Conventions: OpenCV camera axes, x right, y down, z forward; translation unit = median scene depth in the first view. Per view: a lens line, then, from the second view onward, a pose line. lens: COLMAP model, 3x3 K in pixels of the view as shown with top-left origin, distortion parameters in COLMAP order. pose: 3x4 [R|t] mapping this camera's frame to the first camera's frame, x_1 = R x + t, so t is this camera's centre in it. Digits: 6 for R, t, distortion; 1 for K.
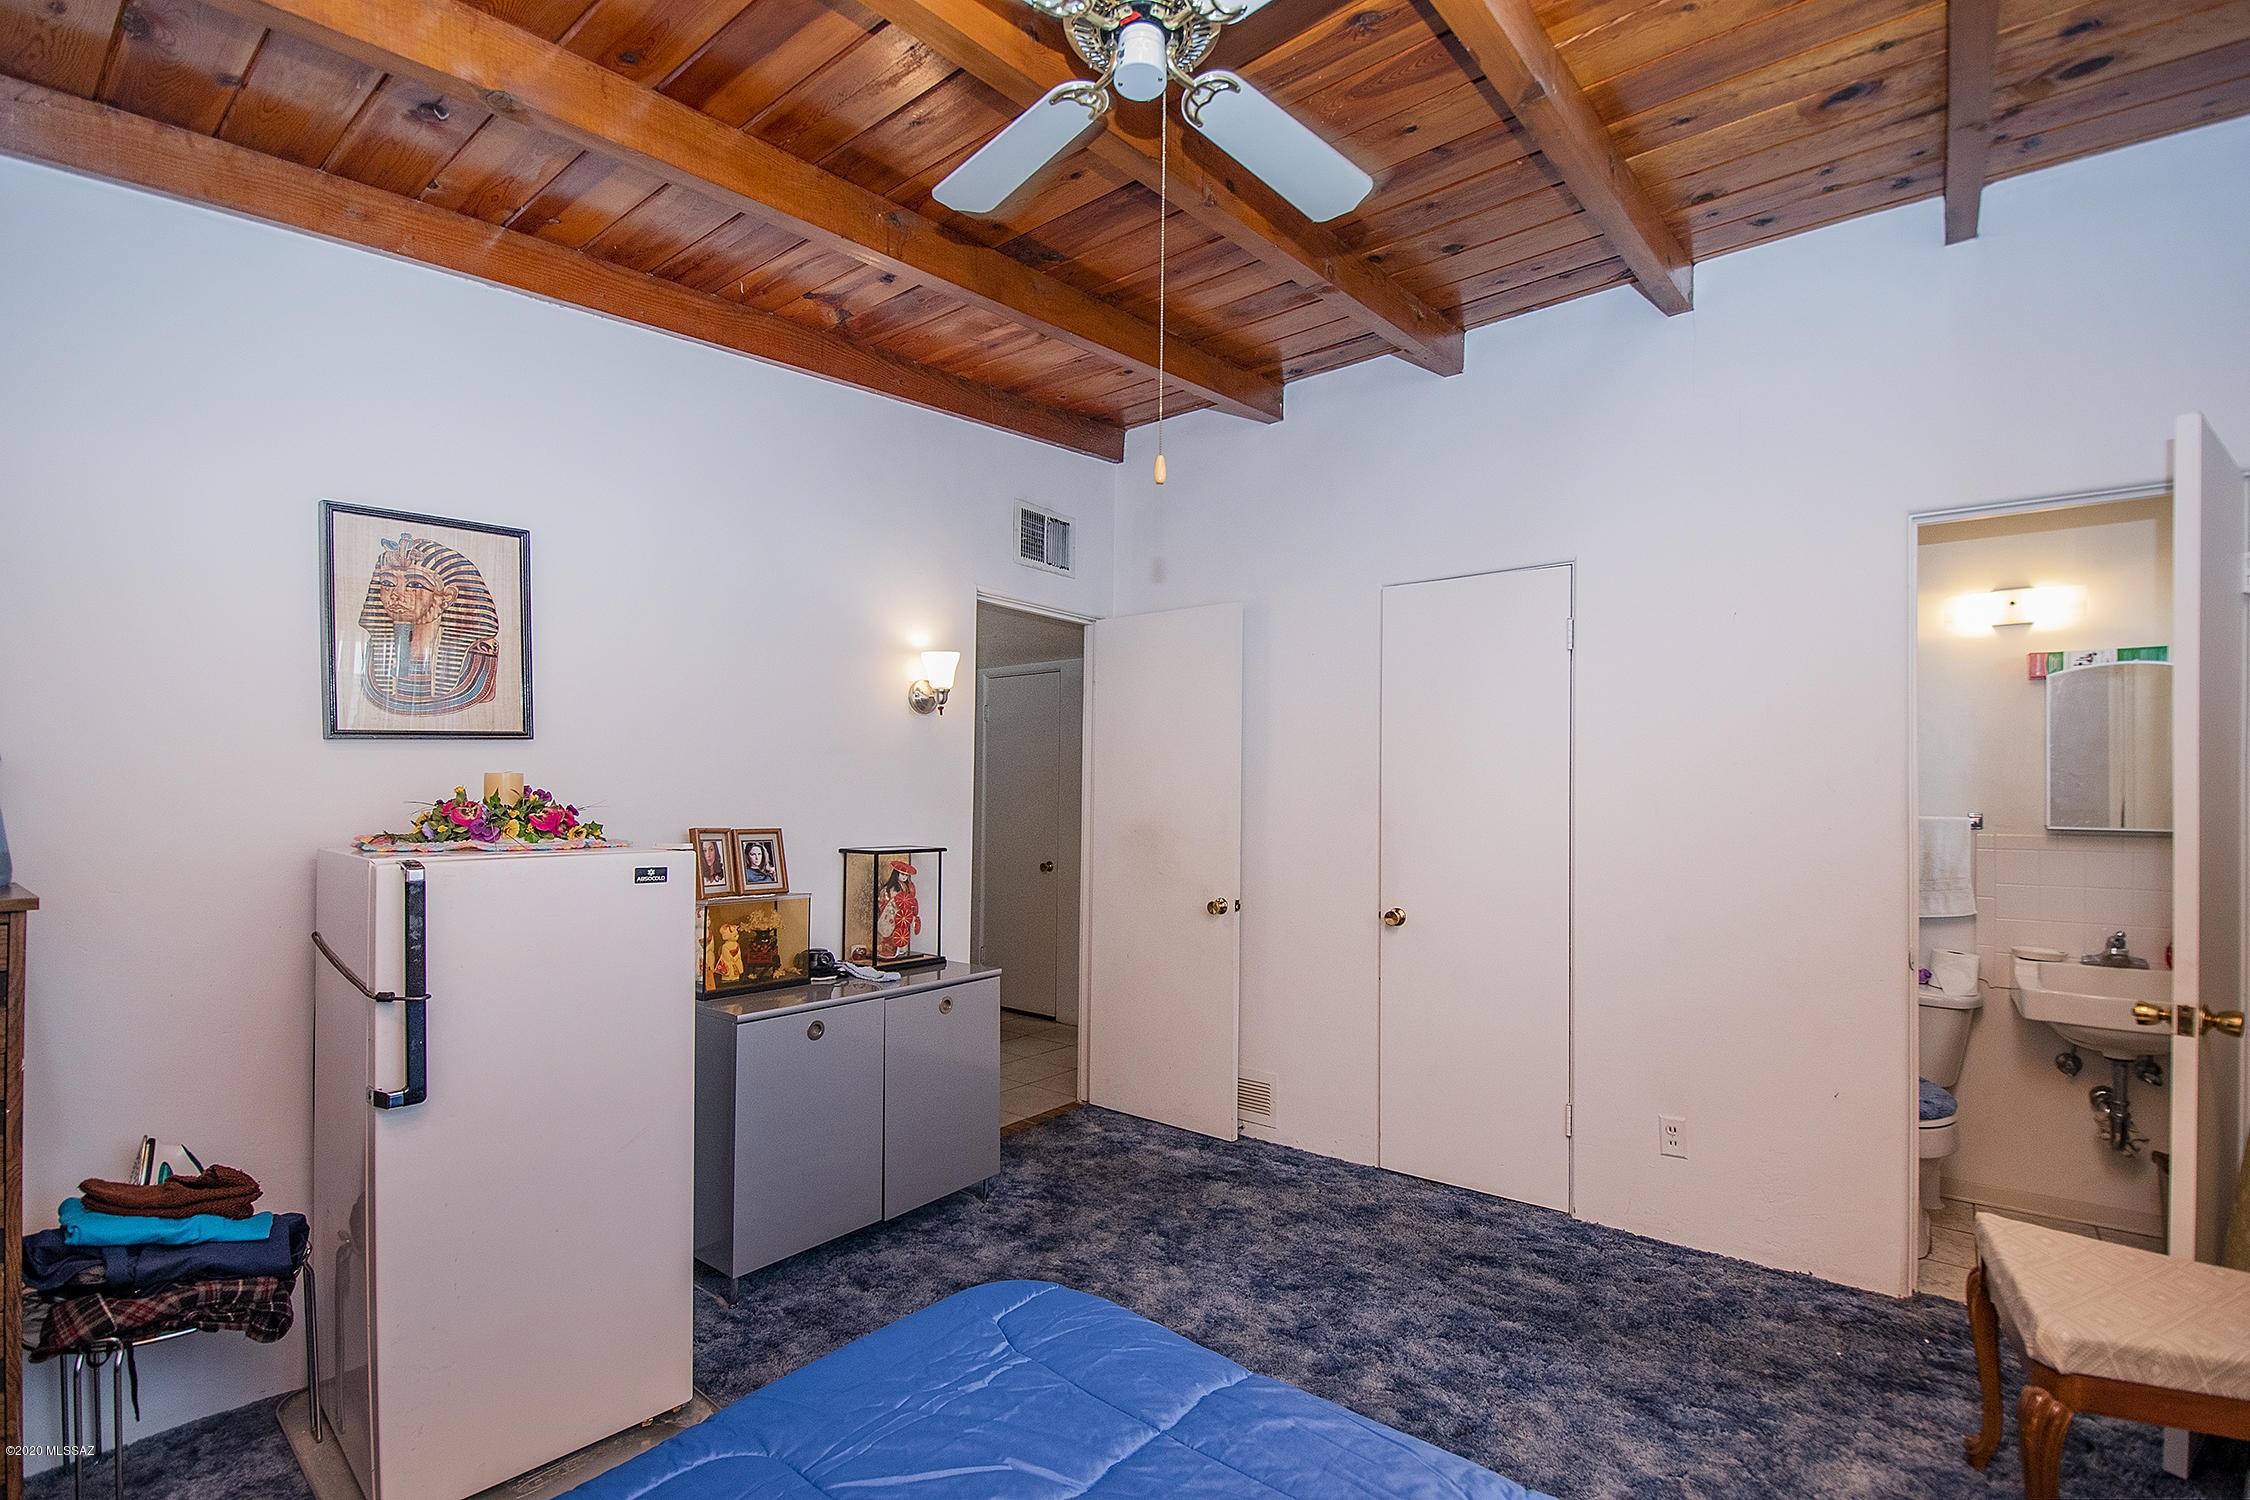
lens RADIAL K [[1022.3, 0, 1157.1], [0, 1022.3, 796.1], [0, 0, 1]] dist [0.009225, -0.006328]
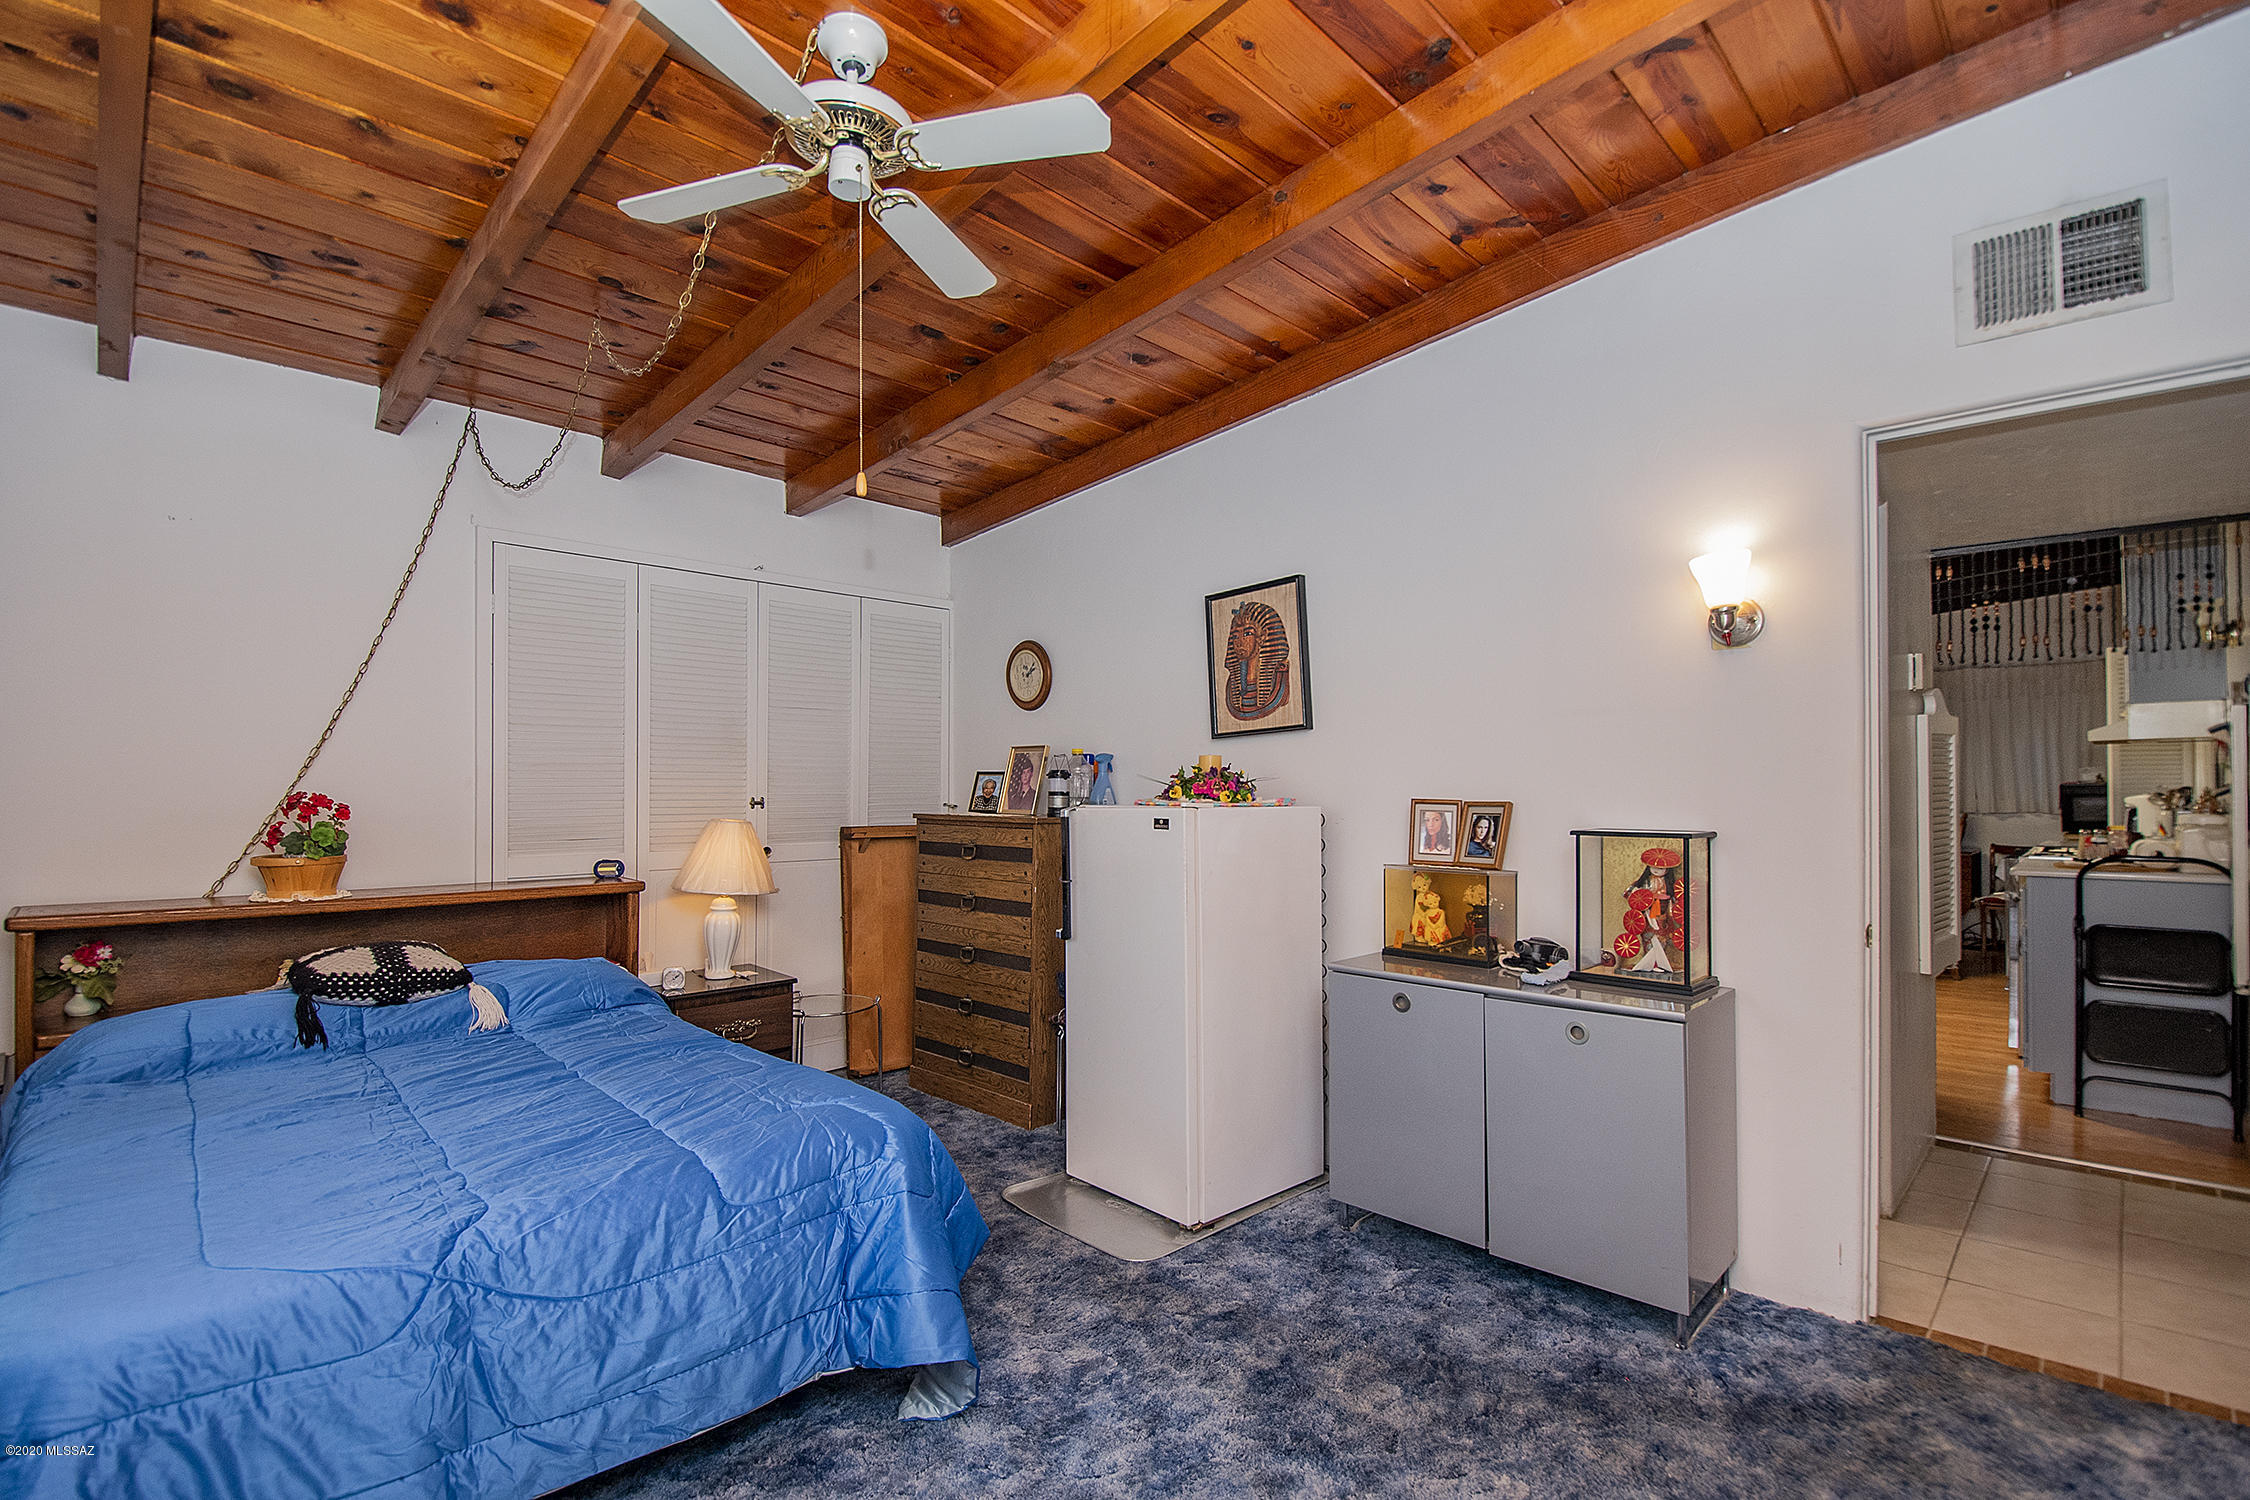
lens RADIAL K [[1022.3, 0, 1099.1], [0, 1022.3, 784.4], [0, 0, 1]] dist [0.009225, -0.006328]
pose [[-0.125274, -0.018250, -0.991954, 0.620491], [0.000375, 0.999830, -0.018442, 0.033876], [0.992122, -0.002683, -0.125246, 0.761199]]
